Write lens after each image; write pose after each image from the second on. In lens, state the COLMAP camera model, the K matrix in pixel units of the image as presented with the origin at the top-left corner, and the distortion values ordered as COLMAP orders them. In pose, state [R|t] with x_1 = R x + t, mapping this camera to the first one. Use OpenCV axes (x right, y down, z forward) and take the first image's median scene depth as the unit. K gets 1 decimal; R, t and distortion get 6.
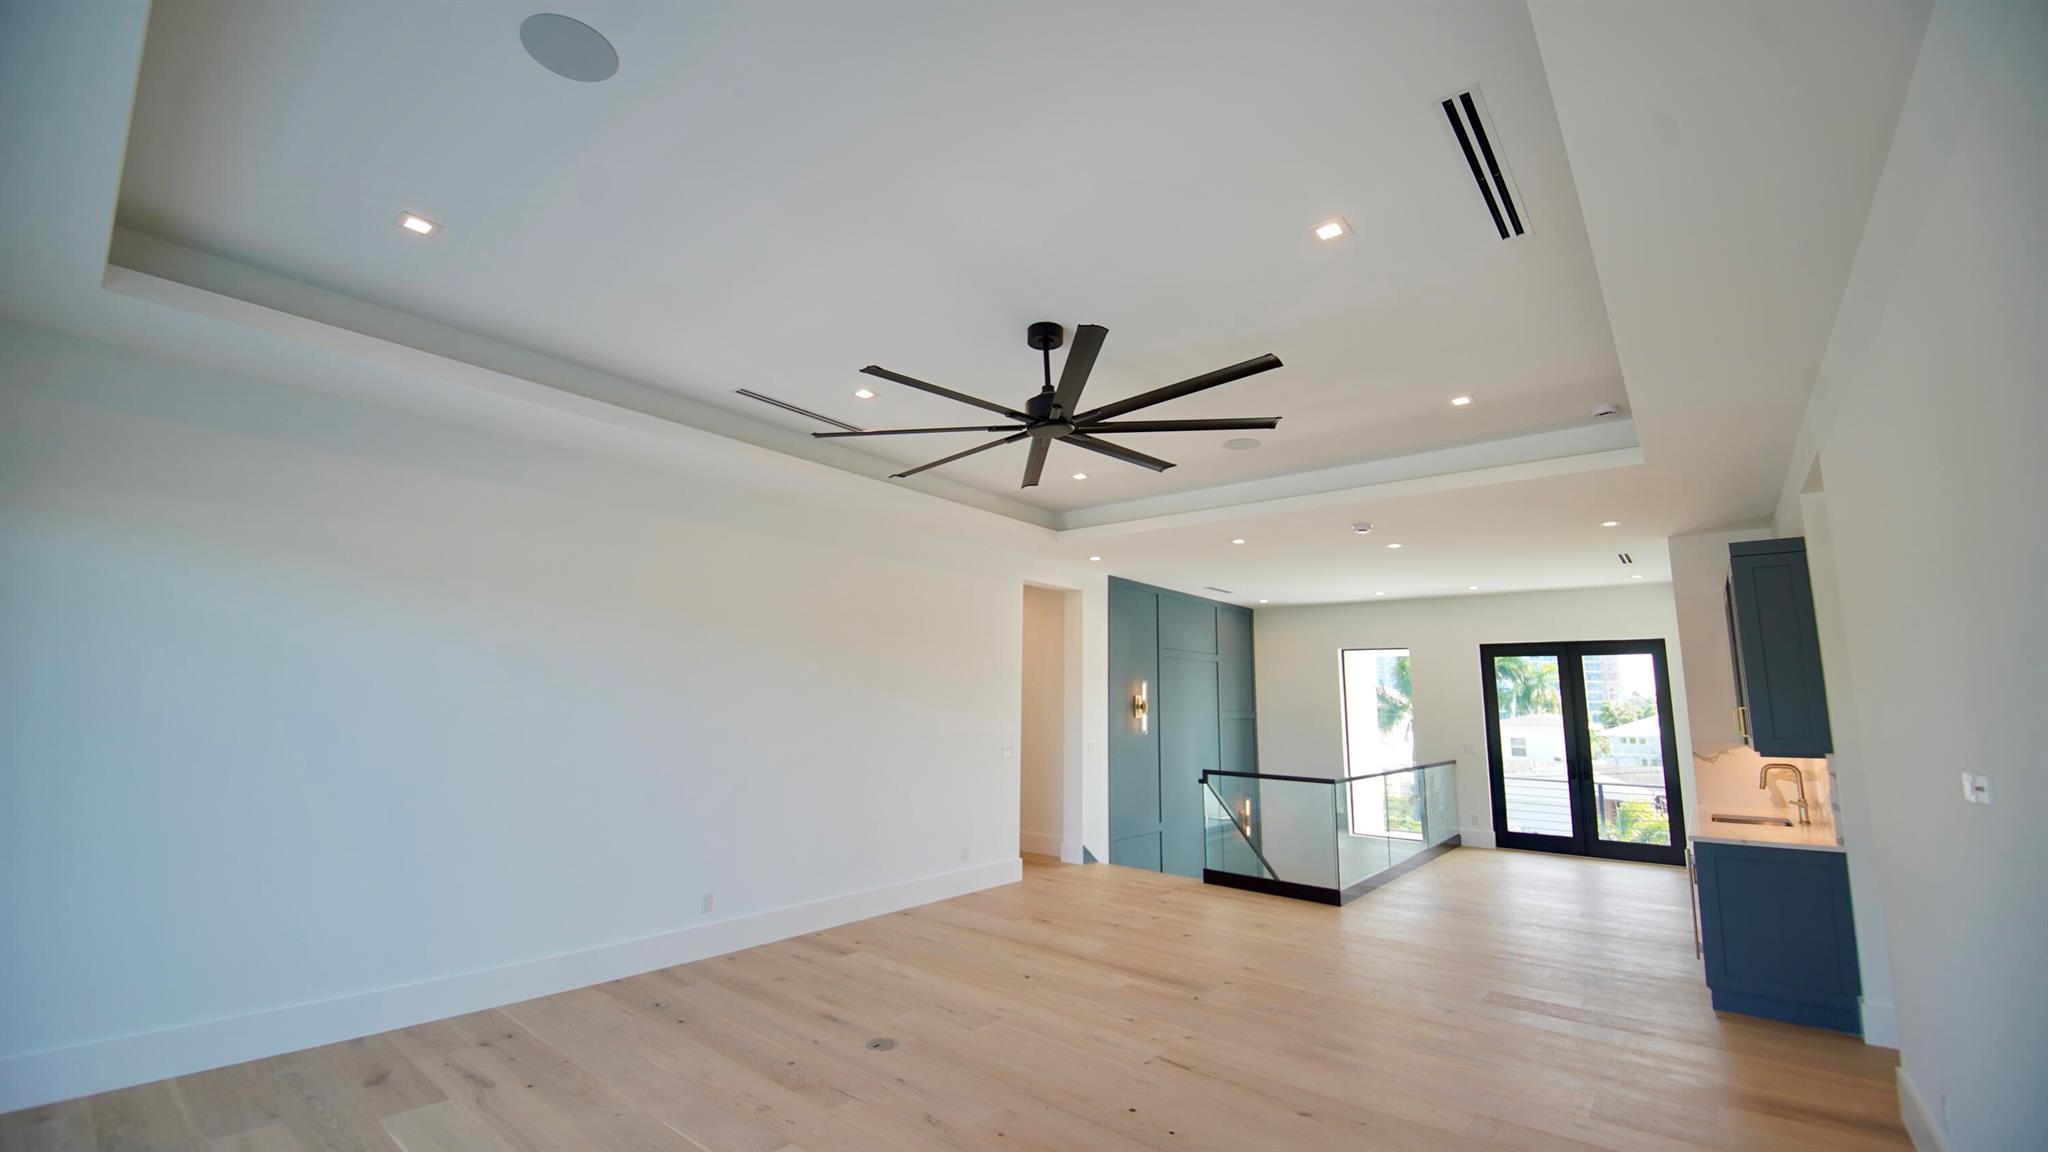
lens RADIAL K [[829.3, 0, 1003.9], [0, 829.3, 558.4], [0, 0, 1]] dist [-0.012823, -0.004964]
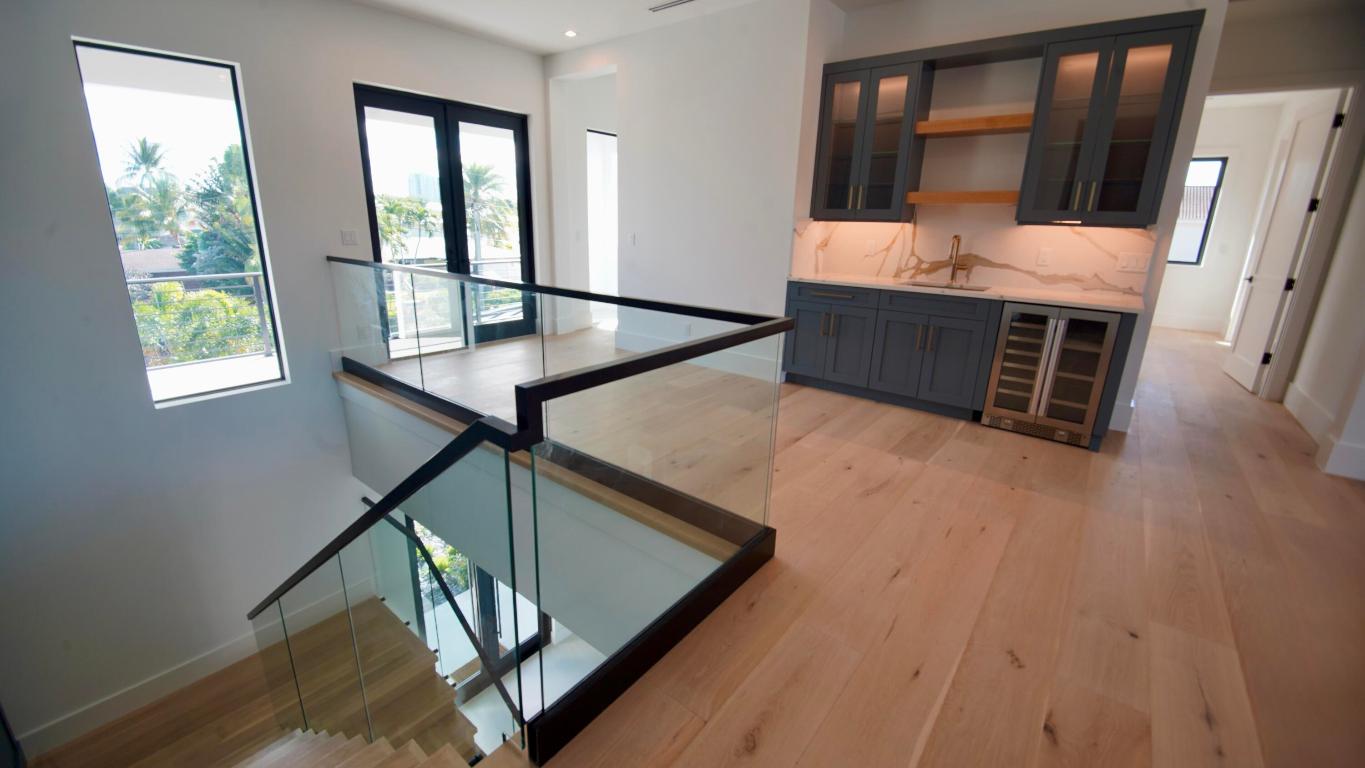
lens RADIAL K [[542.3, 0, 662.7], [0, 542.3, 377.5], [0, 0, 1]] dist [-0.000479, -0.000195]
pose [[-0.005145, -0.295821, 0.955230, 0.086948], [-0.190253, 0.938084, 0.289486, 0.169816], [-0.981722, -0.180245, -0.061107, 0.806026]]
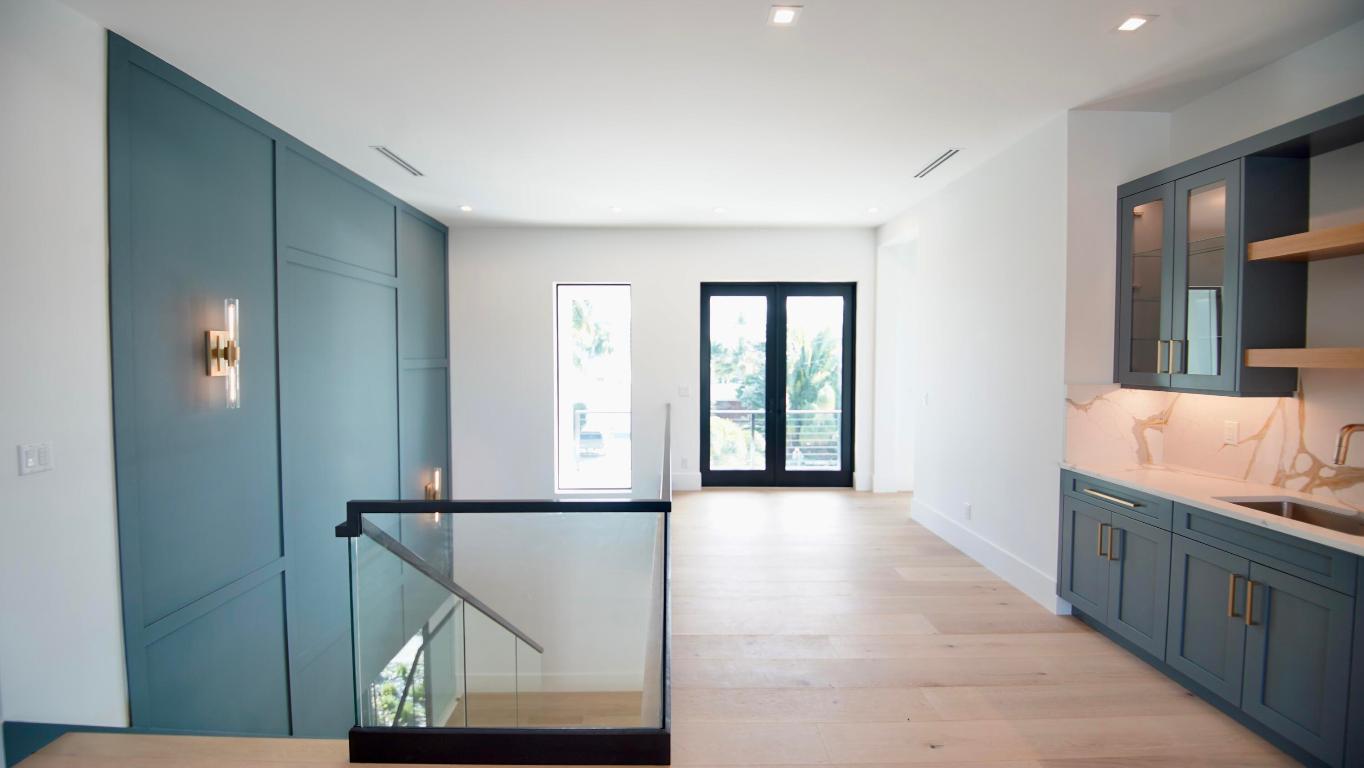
lens RADIAL K [[552.3, 0, 670.5], [0, 552.3, 368.3], [0, 0, 1]] dist [-0.012823, -0.004964]
pose [[0.761876, -0.035610, 0.646743, 0.156990], [-0.095202, 0.981487, 0.166192, 0.109469], [-0.640688, -0.188189, 0.744381, 0.591740]]
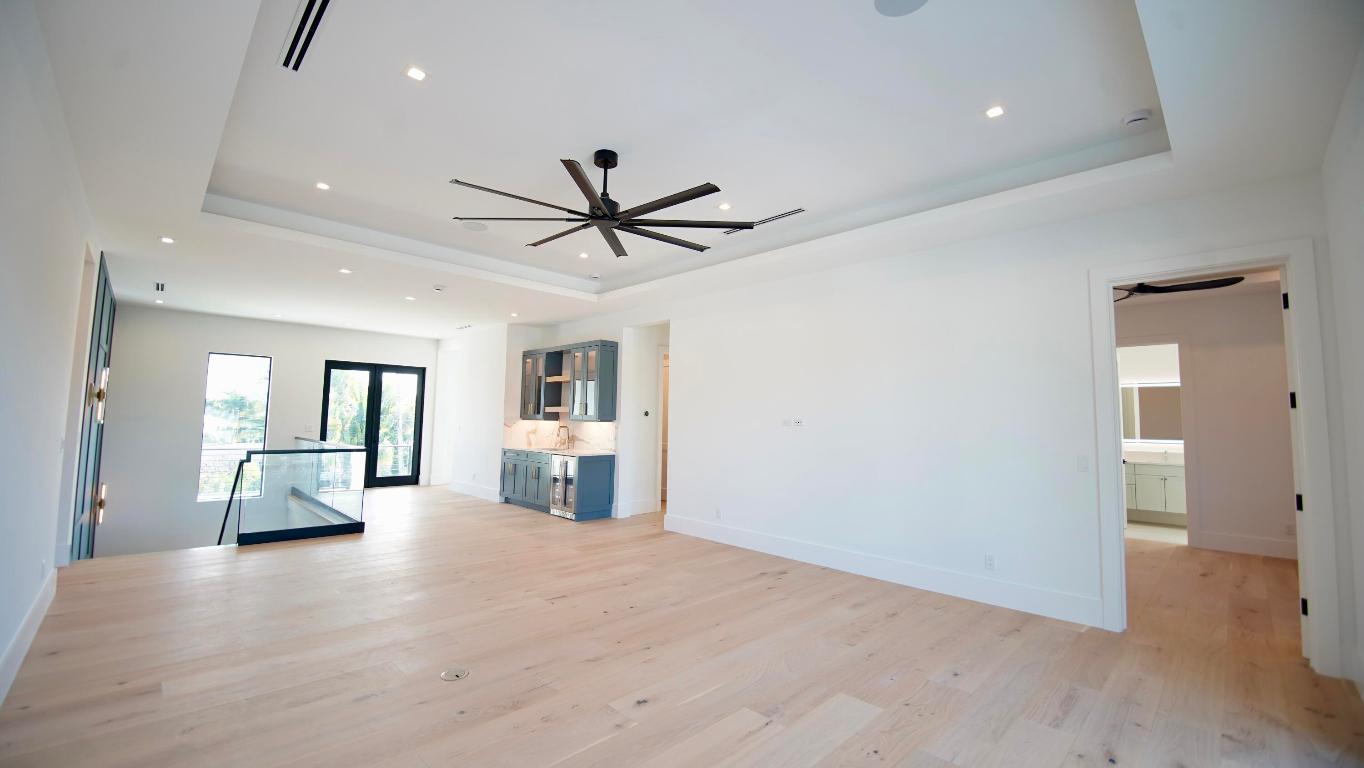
lens RADIAL K [[552.3, 0, 683.7], [0, 552.3, 376.3], [0, 0, 1]] dist [-0.012823, -0.004964]
pose [[0.085566, 0.057783, 0.994656, -0.393659], [-0.184854, 0.981905, -0.041140, 0.059656], [-0.979034, -0.180346, 0.094699, 0.289340]]
